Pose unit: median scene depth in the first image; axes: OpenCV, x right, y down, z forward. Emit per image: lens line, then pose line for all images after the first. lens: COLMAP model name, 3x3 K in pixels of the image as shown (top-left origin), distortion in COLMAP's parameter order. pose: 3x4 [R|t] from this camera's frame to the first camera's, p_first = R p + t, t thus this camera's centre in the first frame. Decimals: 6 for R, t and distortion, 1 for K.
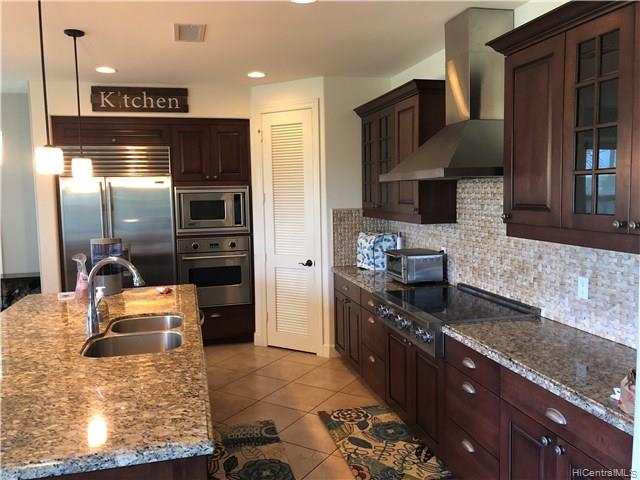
lens RADIAL K [[524.1, 0, 319.3], [0, 524.1, 220.0], [0, 0, 1]] dist [0.055166, -0.081746]
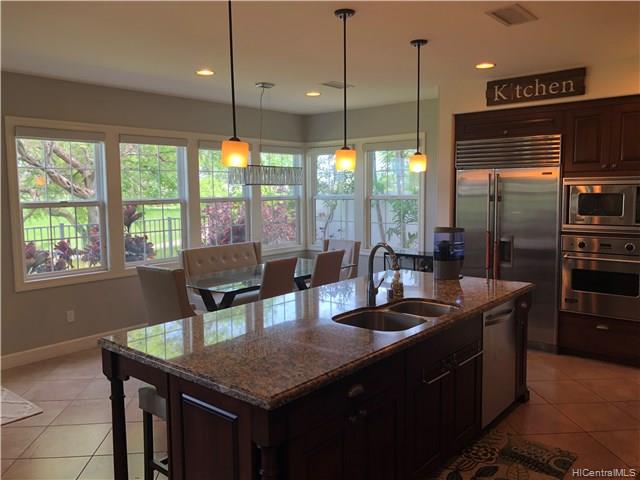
lens RADIAL K [[519.7, 0, 319.5], [0, 519.7, 226.9], [0, 0, 1]] dist [0.060152, -0.071691]
pose [[0.588164, 0.077560, -0.805014, 0.227142], [-0.046985, 0.996987, 0.061728, -0.014276], [0.807376, 0.001517, 0.590035, 0.113967]]
